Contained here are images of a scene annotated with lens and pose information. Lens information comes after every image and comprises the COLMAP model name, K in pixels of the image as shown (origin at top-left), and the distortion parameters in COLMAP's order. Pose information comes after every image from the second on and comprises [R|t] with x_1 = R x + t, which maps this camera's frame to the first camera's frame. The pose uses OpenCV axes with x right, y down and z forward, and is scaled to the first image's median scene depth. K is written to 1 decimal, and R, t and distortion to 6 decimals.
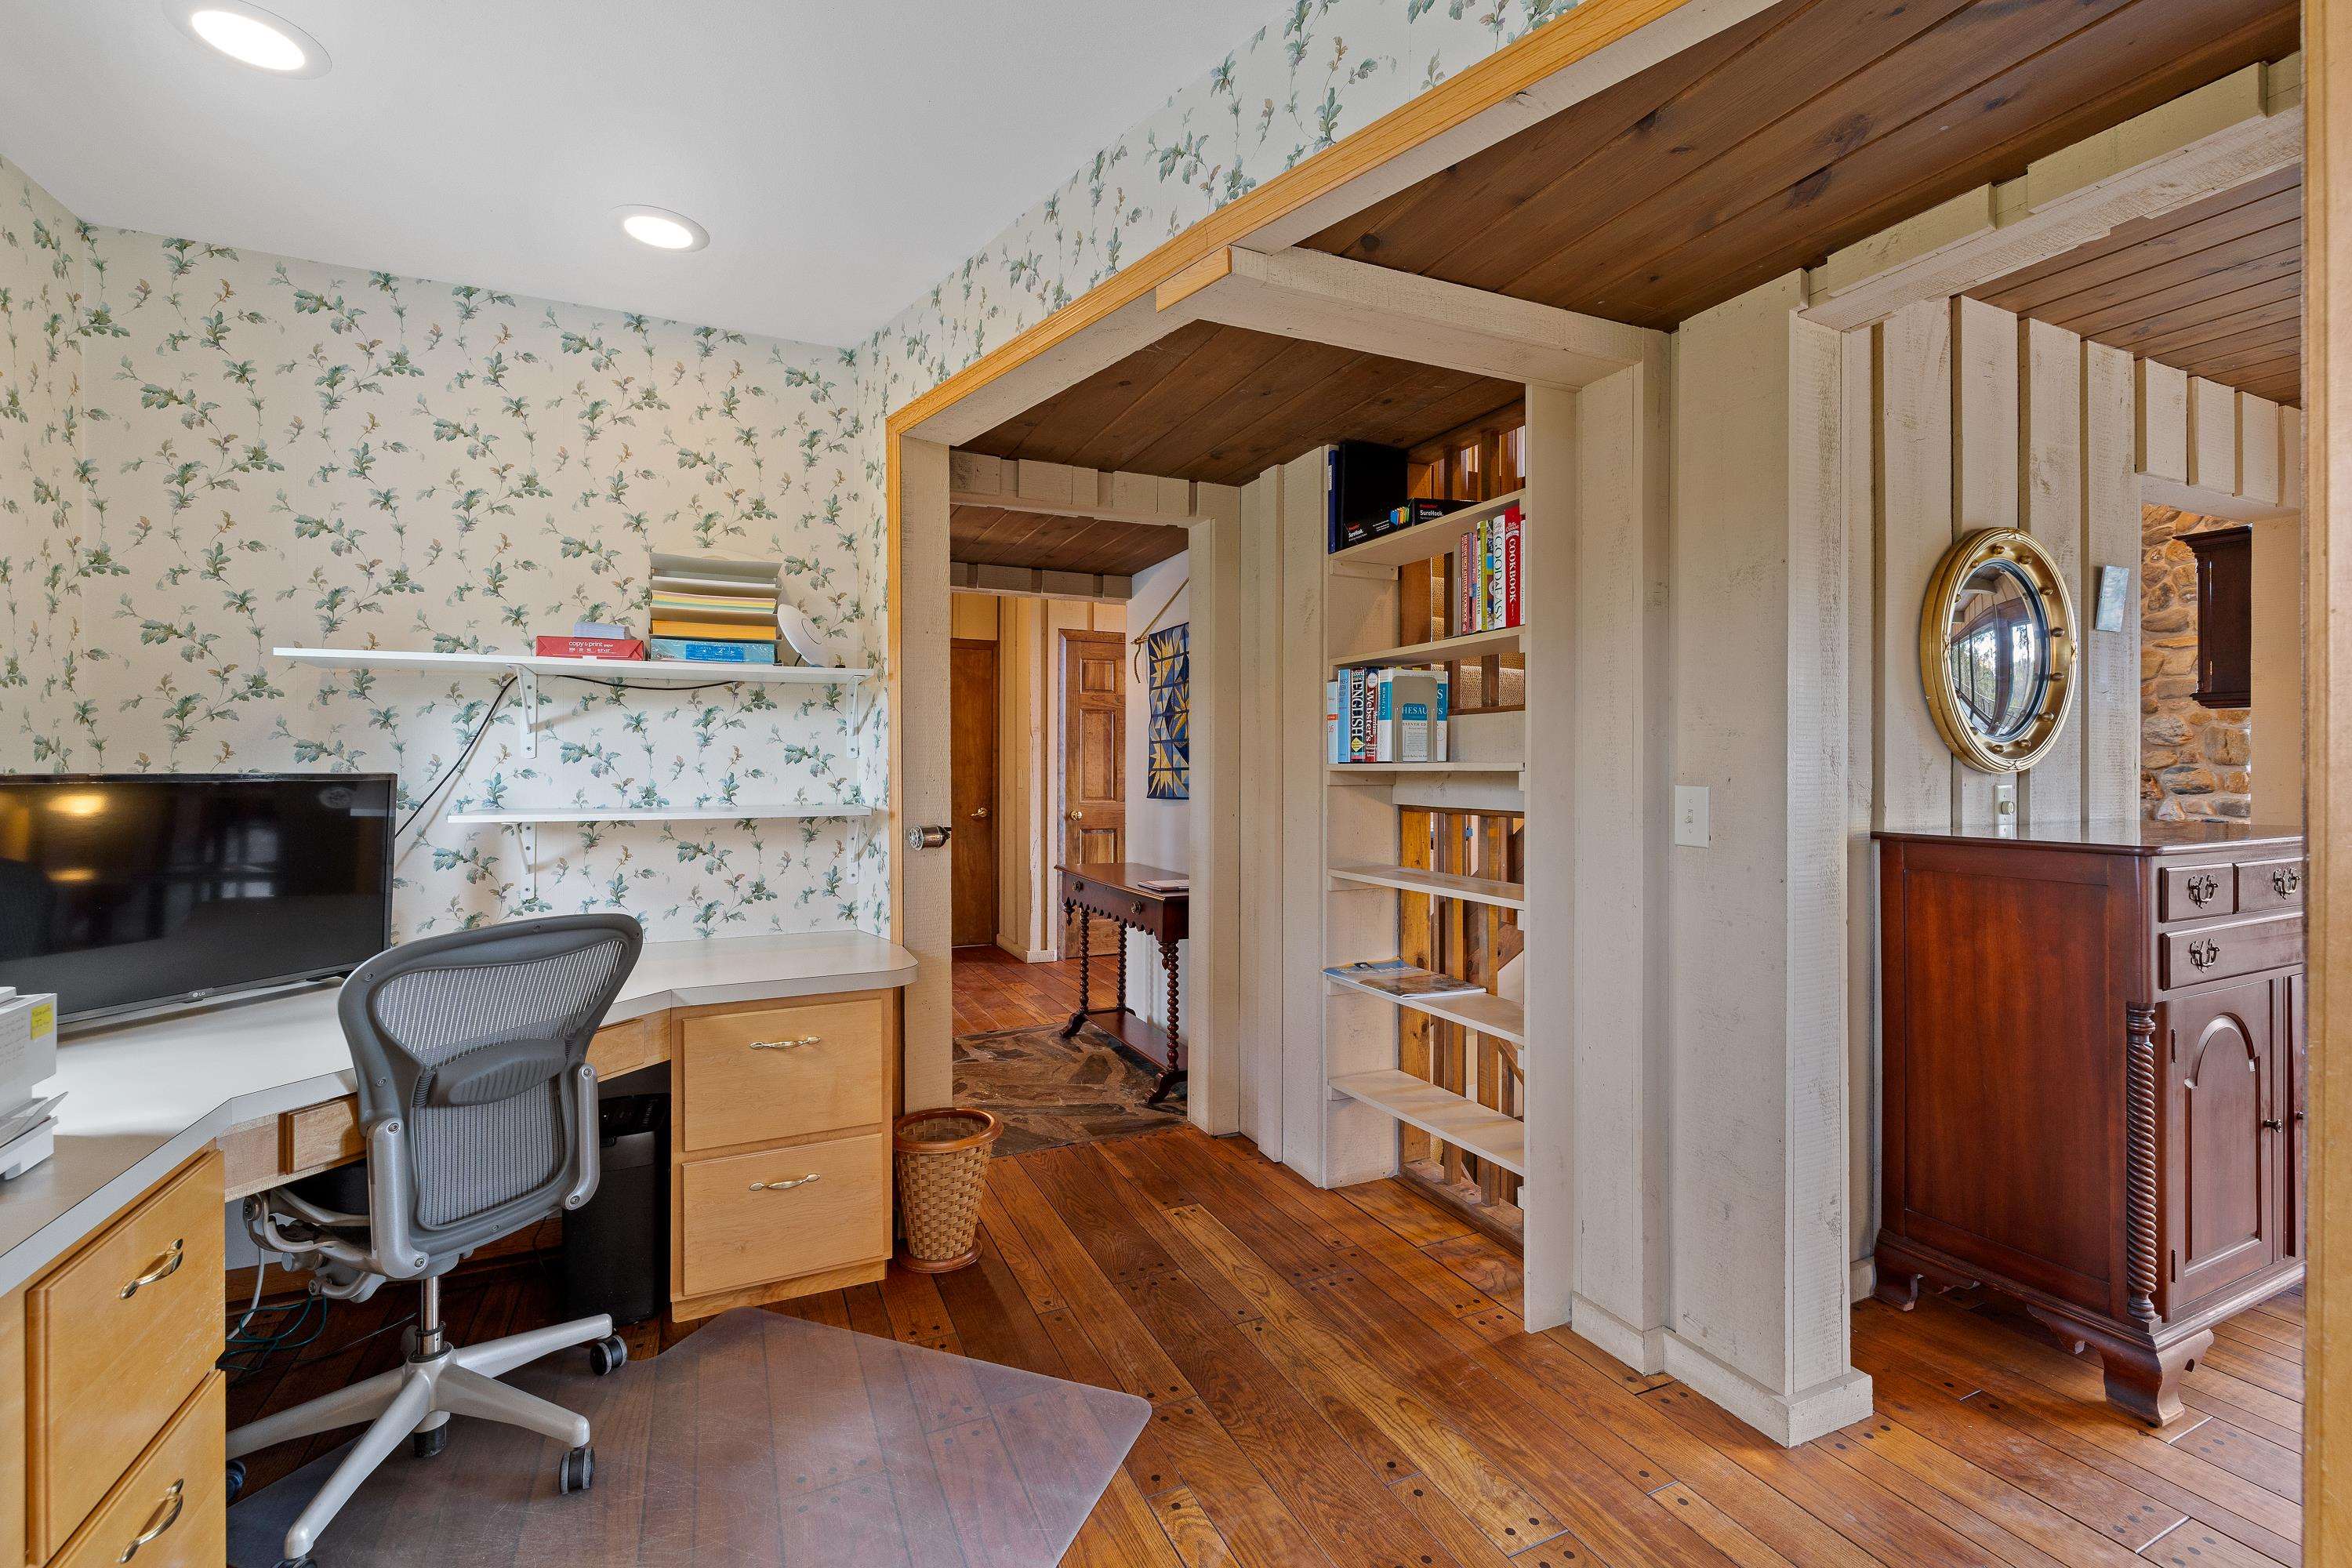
lens RADIAL K [[1010.2, 0, 1180.8], [0, 1010.2, 760.5], [0, 0, 1]] dist [0.000498, -0.000077]
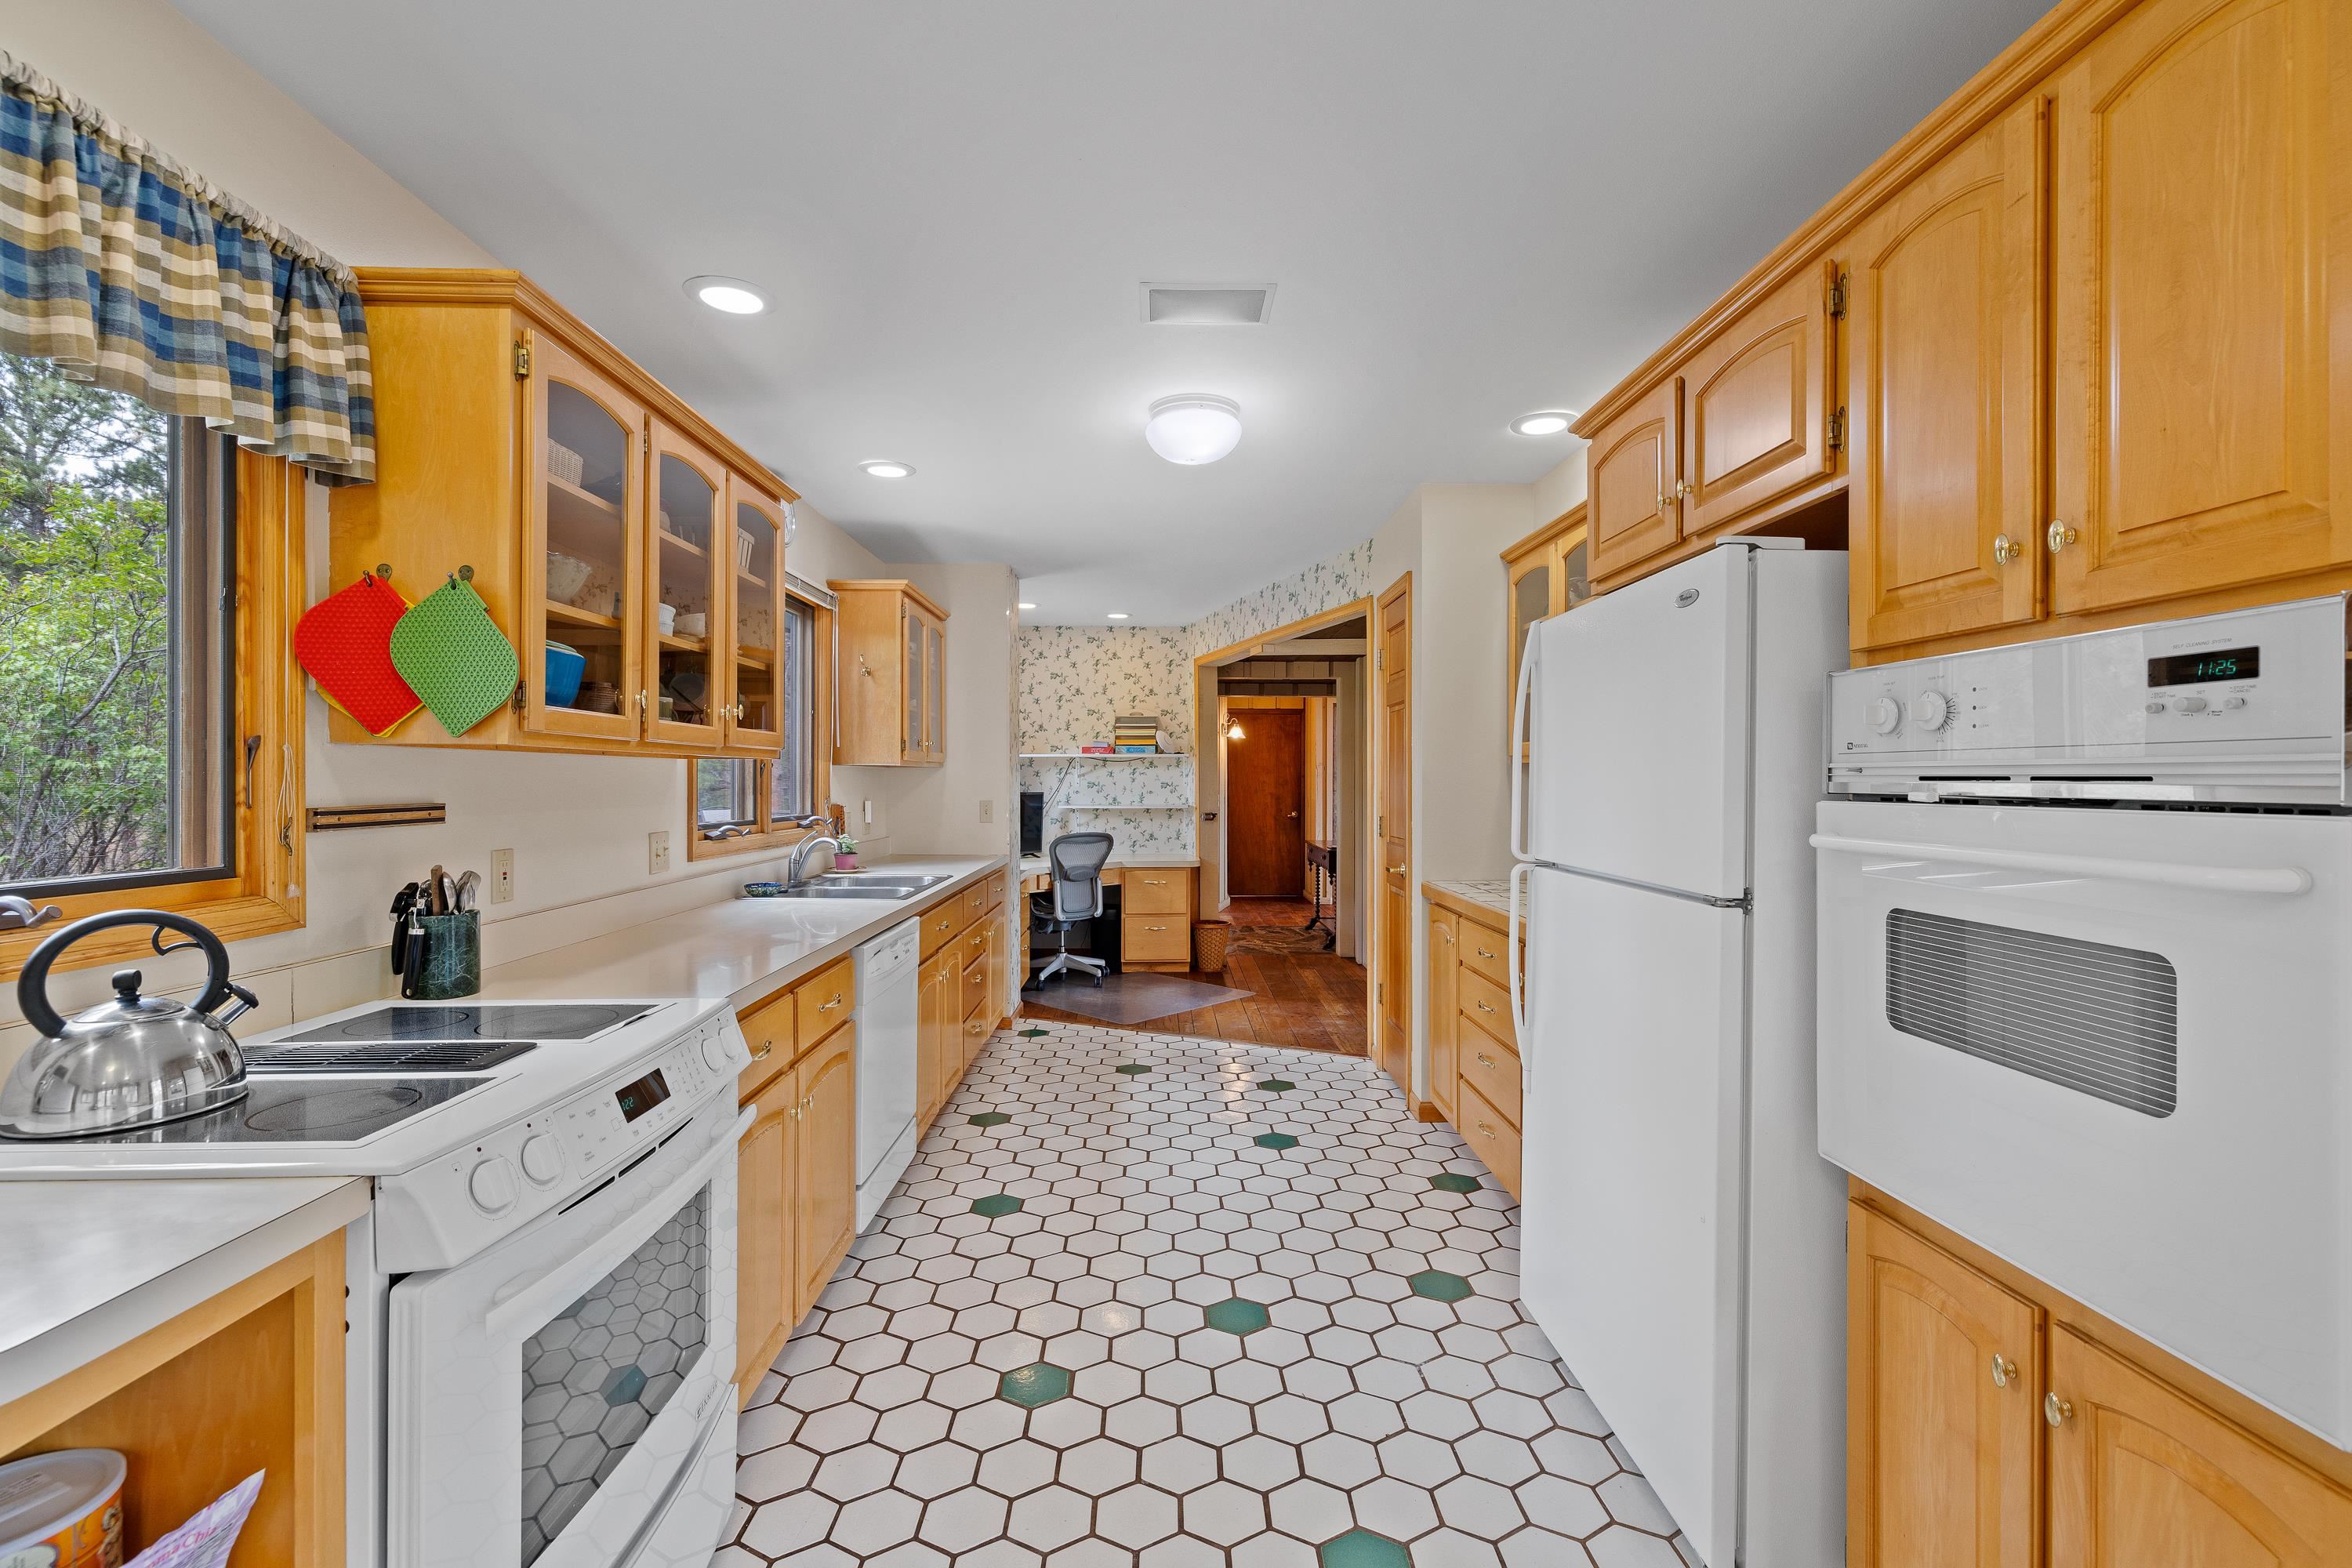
lens RADIAL K [[1010.2, 0, 1176.4], [0, 1010.2, 780.9], [0, 0, 1]] dist [0.000498, -0.000077]
pose [[0.915080, 0.002665, -0.403264, 0.777022], [0.000410, 0.999972, 0.007538, -0.040477], [0.403273, -0.007063, 0.915053, -1.528029]]
